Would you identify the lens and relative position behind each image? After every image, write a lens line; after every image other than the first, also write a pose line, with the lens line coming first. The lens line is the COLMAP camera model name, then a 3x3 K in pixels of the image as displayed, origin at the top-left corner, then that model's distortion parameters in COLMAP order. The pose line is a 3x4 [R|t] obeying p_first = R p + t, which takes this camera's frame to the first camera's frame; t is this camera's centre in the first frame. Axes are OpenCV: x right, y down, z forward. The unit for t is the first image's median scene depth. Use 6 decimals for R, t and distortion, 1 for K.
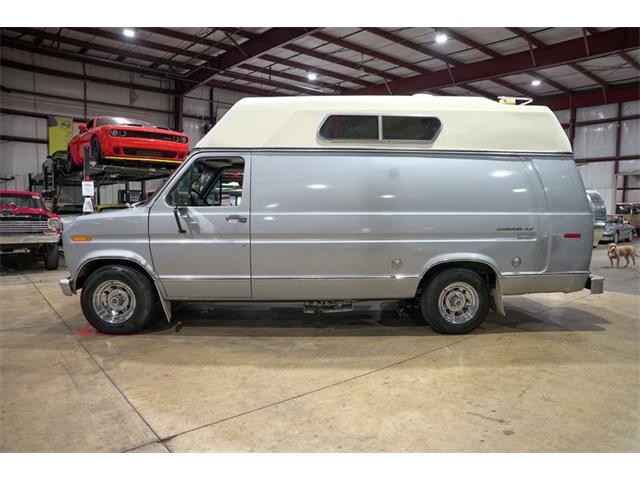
lens RADIAL K [[444.6, 0, 322.3], [0, 444.6, 230.1], [0, 0, 1]] dist [-0.138009, 0.114509]
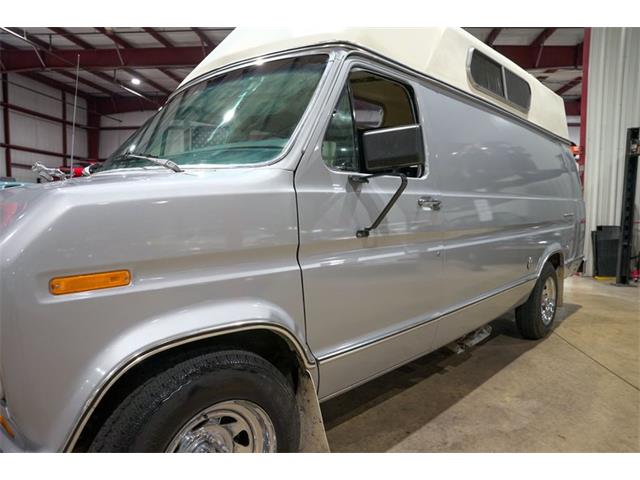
lens RADIAL K [[434.5, 0, 322.8], [0, 434.5, 242.5], [0, 0, 1]] dist [-0.131456, 0.101116]
pose [[0.723345, -0.057901, 0.688055, -0.595605], [0.023270, 0.997956, 0.059516, -0.012914], [-0.690094, -0.027040, 0.723214, 0.700088]]
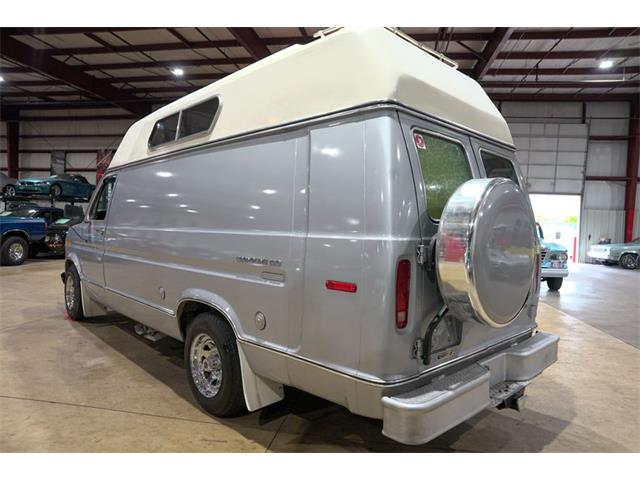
lens RADIAL K [[434.5, 0, 322.8], [0, 434.5, 242.5], [0, 0, 1]] dist [-0.131456, 0.101116]
pose [[0.655886, 0.039334, -0.753834, 0.916207], [-0.060895, 0.998144, -0.000901, -0.031033], [0.752400, 0.046496, 0.657064, 0.695730]]
